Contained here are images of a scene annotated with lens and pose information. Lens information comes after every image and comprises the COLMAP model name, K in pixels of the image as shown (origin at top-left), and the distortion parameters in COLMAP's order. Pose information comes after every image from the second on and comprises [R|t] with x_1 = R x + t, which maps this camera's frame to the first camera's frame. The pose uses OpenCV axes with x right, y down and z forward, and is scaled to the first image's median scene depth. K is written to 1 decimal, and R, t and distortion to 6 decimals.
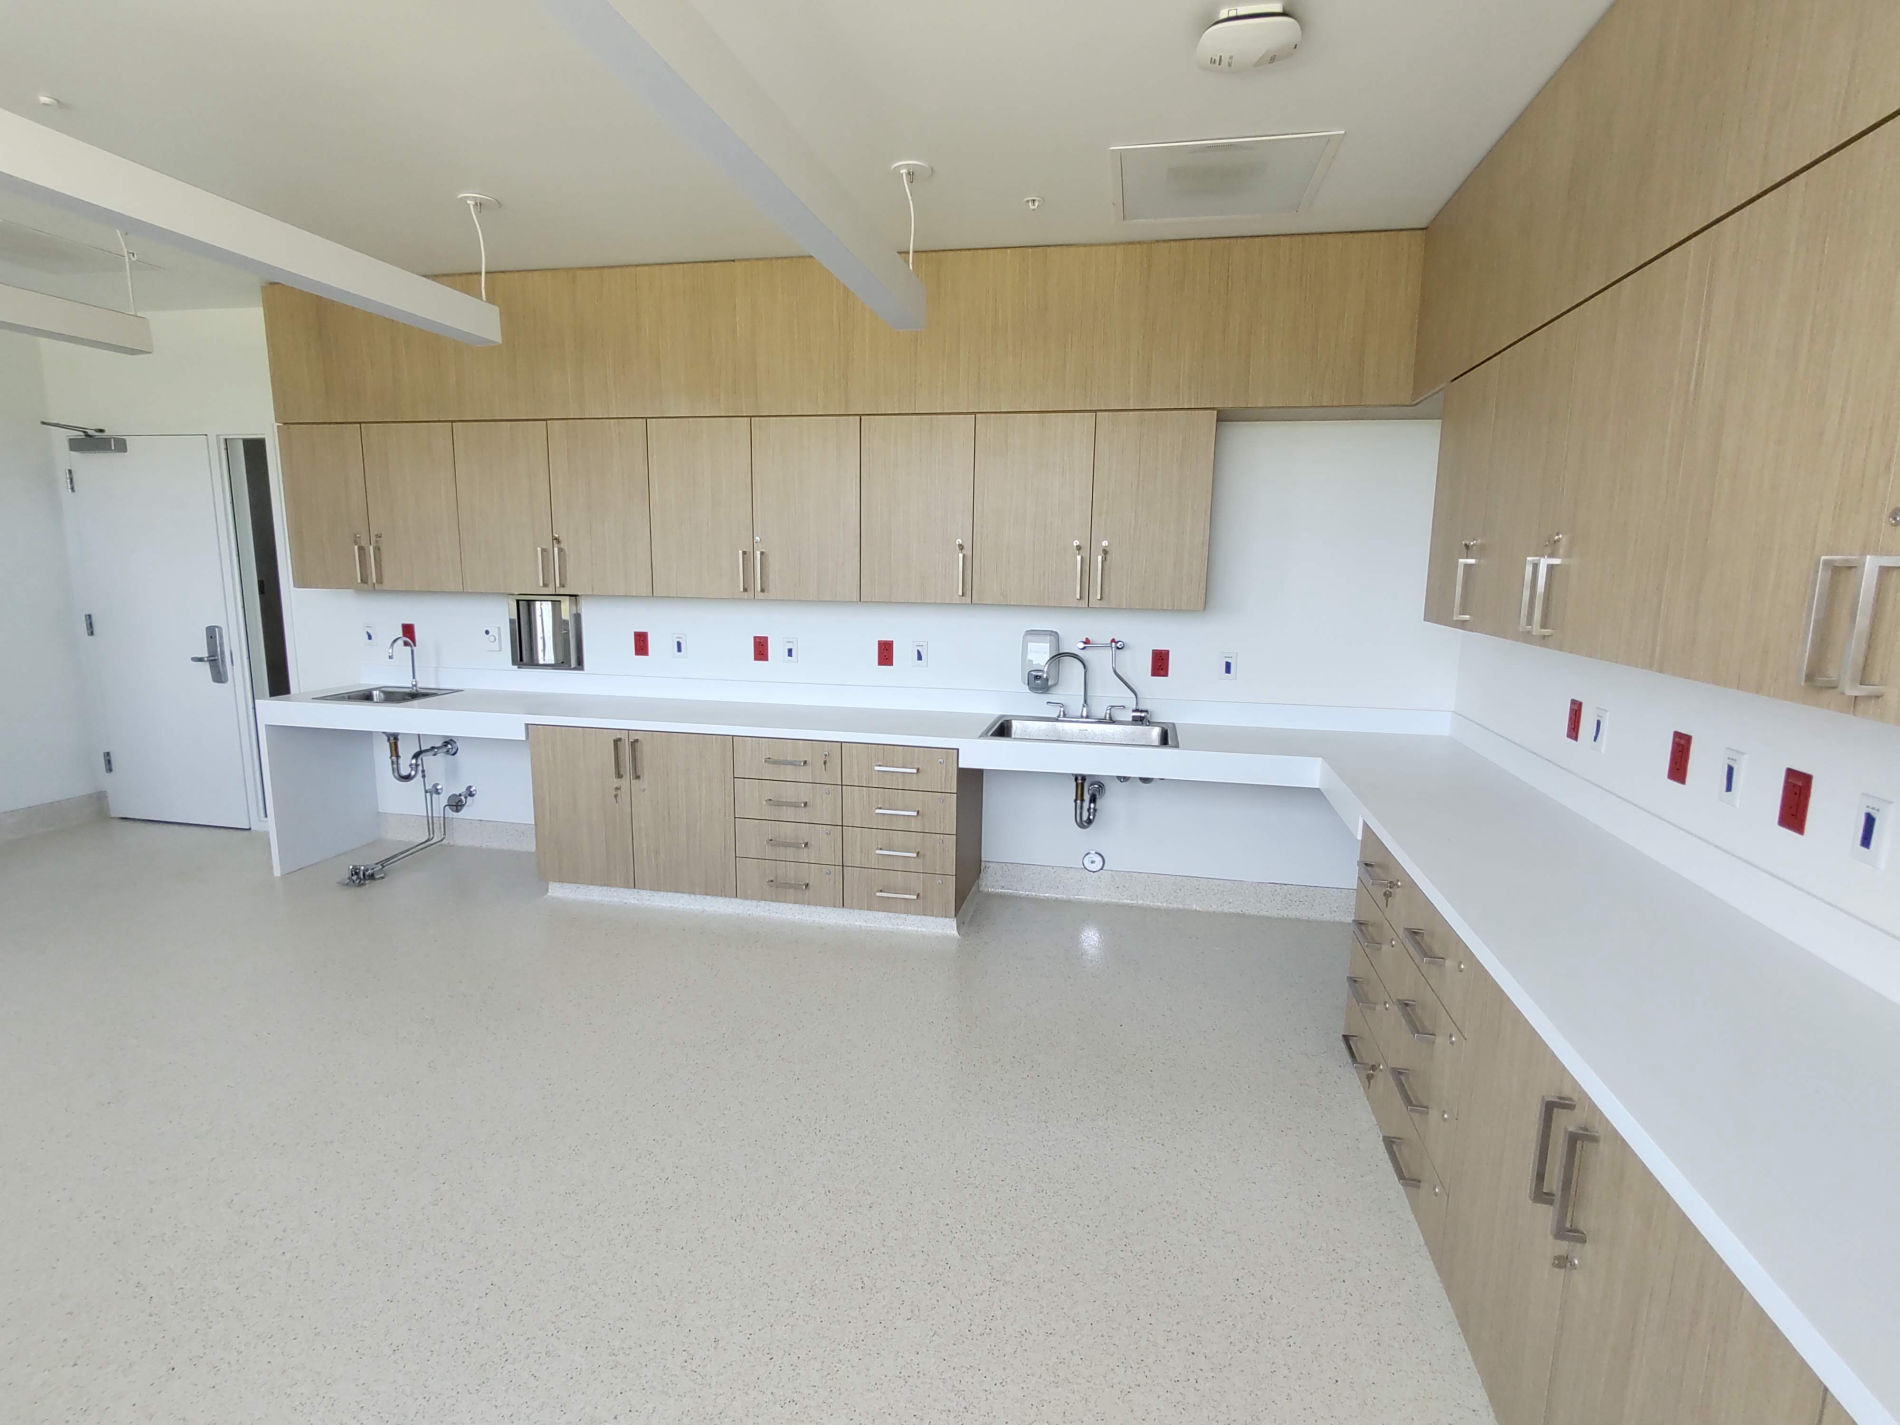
lens RADIAL K [[944.1, 0, 954.7], [0, 944.1, 711.4], [0, 0, 1]] dist [-0.004353, 0.002447]
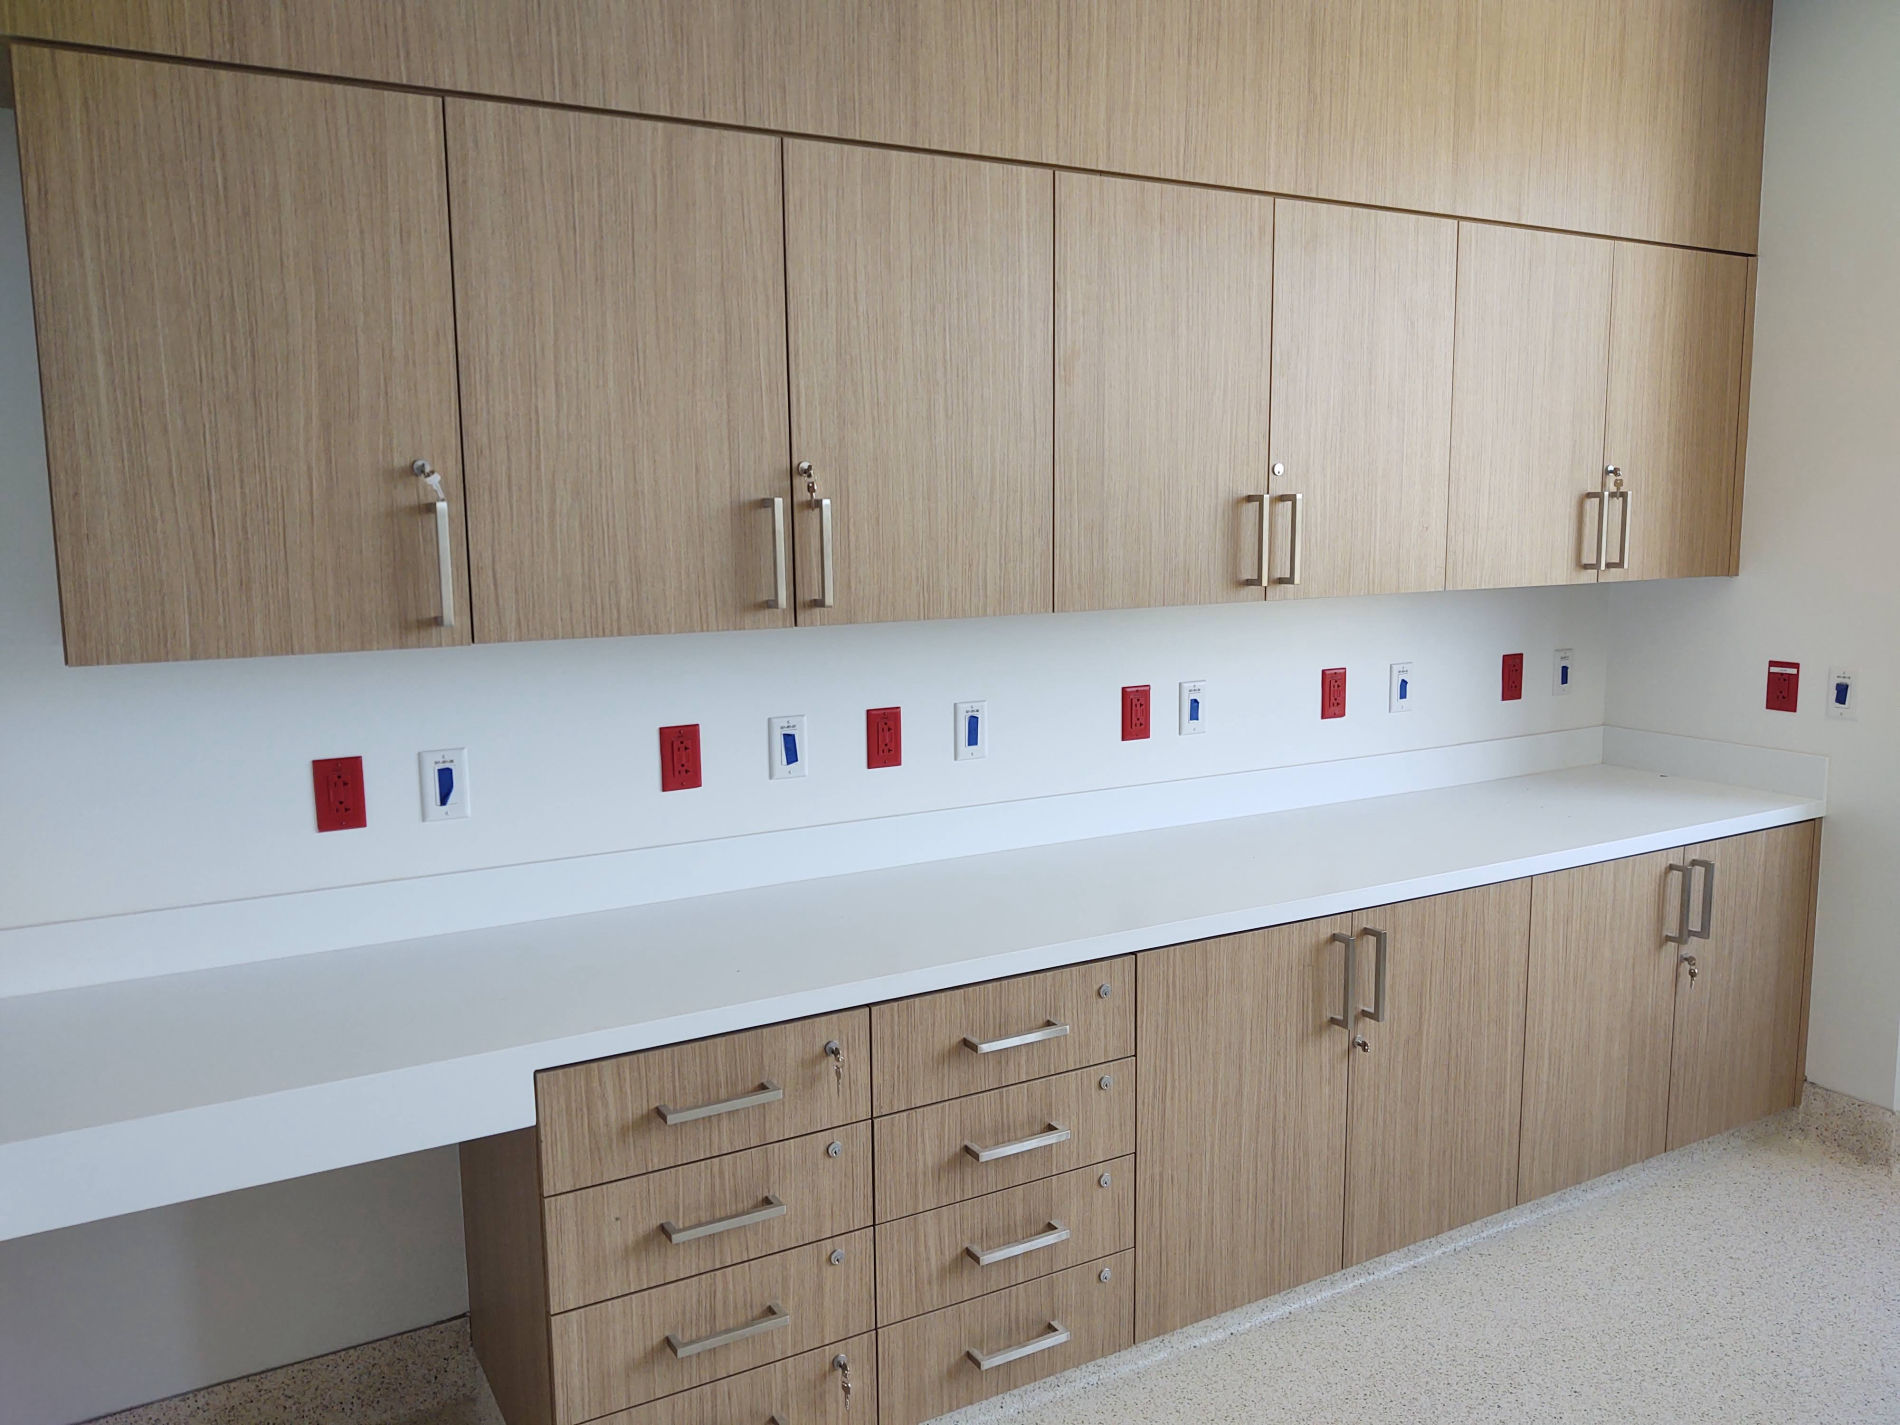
lens RADIAL K [[1433.9, 0, 938.1], [0, 1433.9, 706.3], [0, 0, 1]] dist [0.062230, -0.134389]
pose [[-0.654744, -0.108915, 0.747963, -0.131596], [0.124839, 0.960391, 0.249127, -0.140009], [-0.745470, 0.256489, -0.615213, 0.848102]]
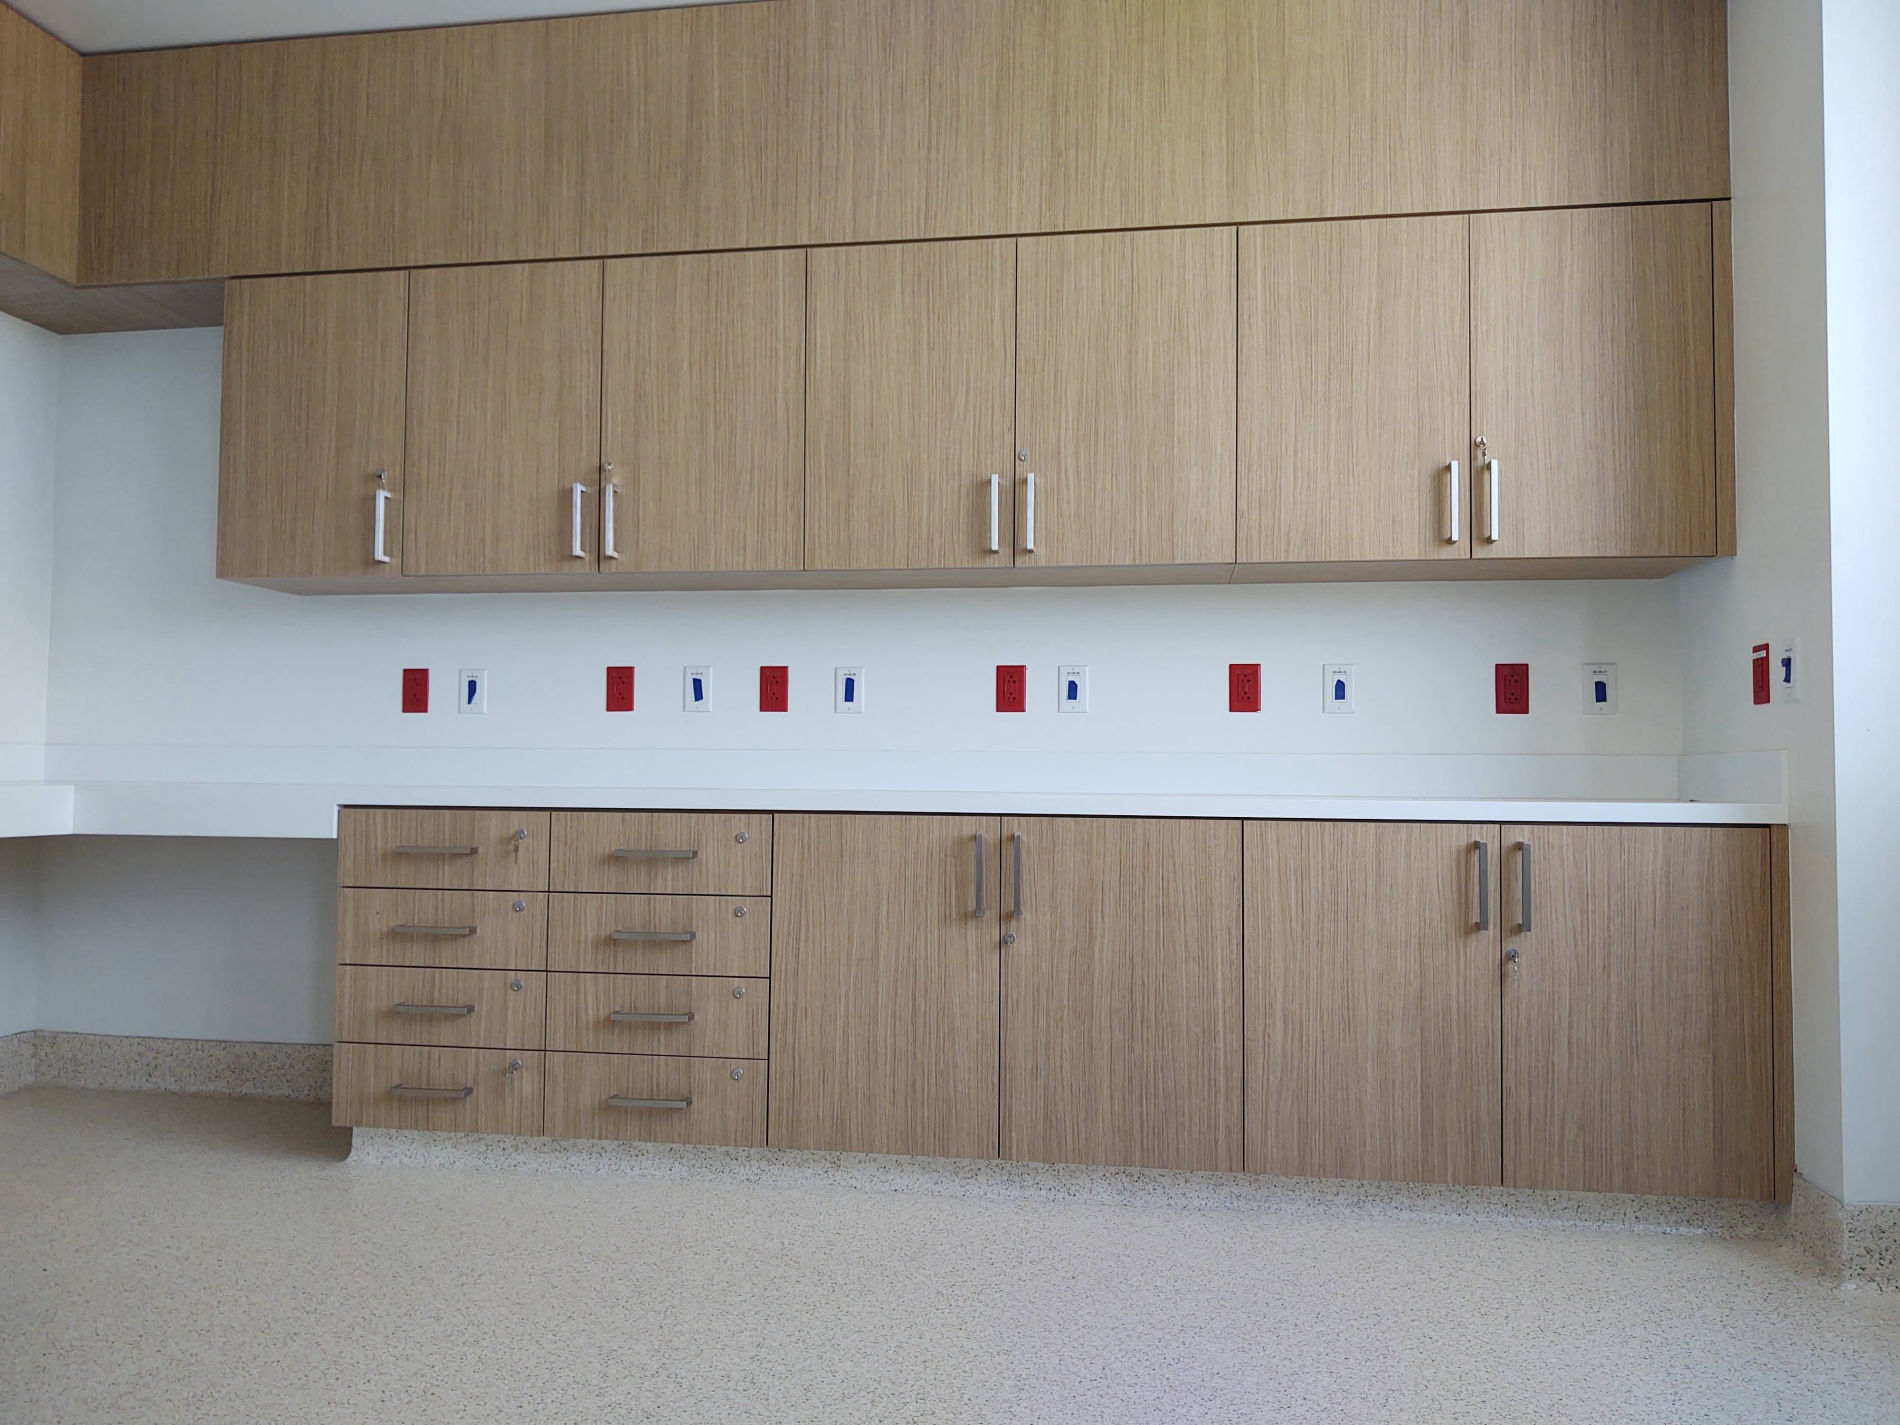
lens RADIAL K [[1433.8, 0, 935.5], [0, 1433.8, 718.9], [0, 0, 1]] dist [0.043275, -0.081148]
pose [[-0.040948, 0.026060, 0.998821, -0.508763], [0.152420, 0.988123, -0.019532, 0.094653], [-0.987467, 0.151441, -0.044434, 0.389973]]
